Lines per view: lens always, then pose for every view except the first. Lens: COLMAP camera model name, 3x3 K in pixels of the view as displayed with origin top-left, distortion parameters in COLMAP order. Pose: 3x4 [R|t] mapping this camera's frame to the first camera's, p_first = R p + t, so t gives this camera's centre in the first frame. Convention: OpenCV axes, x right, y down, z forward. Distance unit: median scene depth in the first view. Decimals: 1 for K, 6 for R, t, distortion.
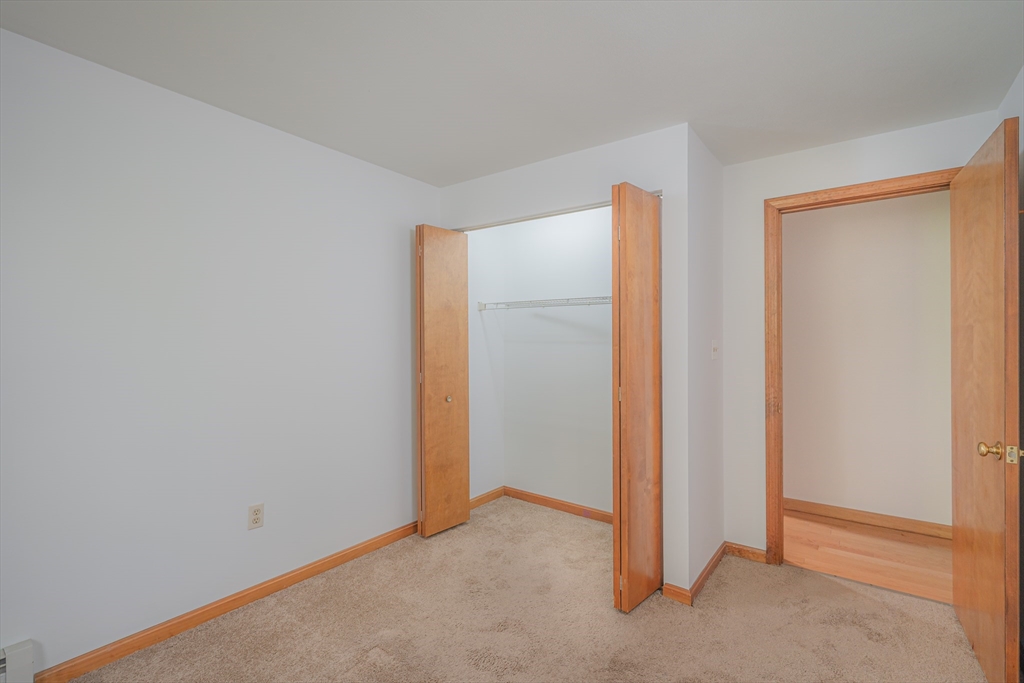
lens RADIAL K [[460.2, 0, 512.5], [0, 460.2, 341.1], [0, 0, 1]] dist [-0.000345, -0.000277]
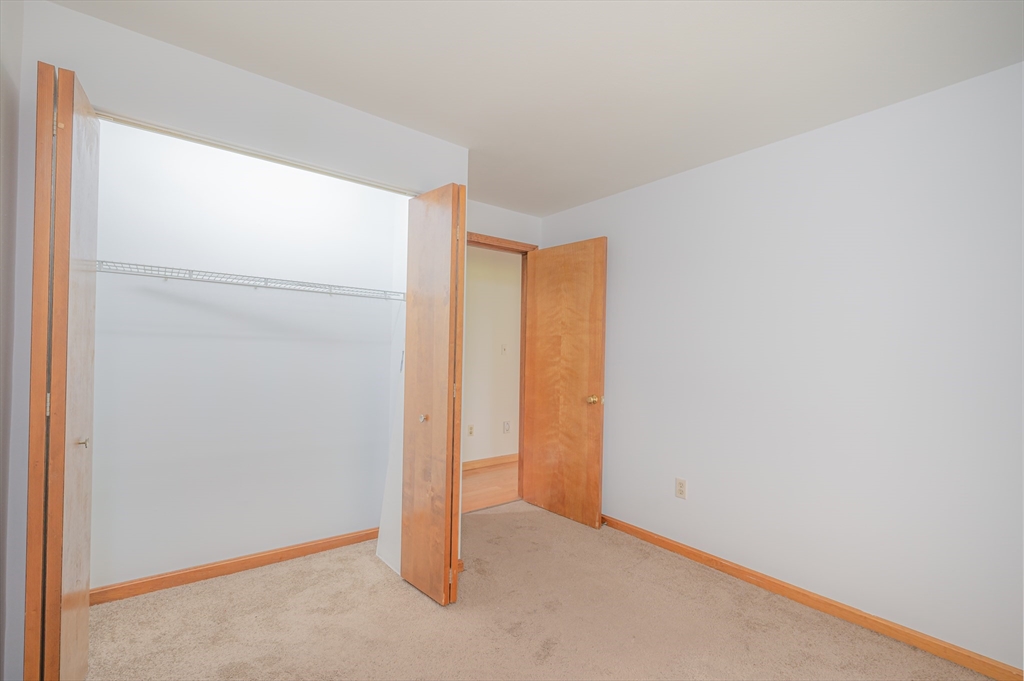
lens RADIAL K [[460.2, 0, 512.1], [0, 460.2, 346.2], [0, 0, 1]] dist [-0.000345, -0.000277]
pose [[0.254372, 0.012510, 0.967025, -0.716096], [-0.022189, 0.999729, -0.007096, 0.020956], [-0.966852, -0.019653, 0.254581, 0.615241]]
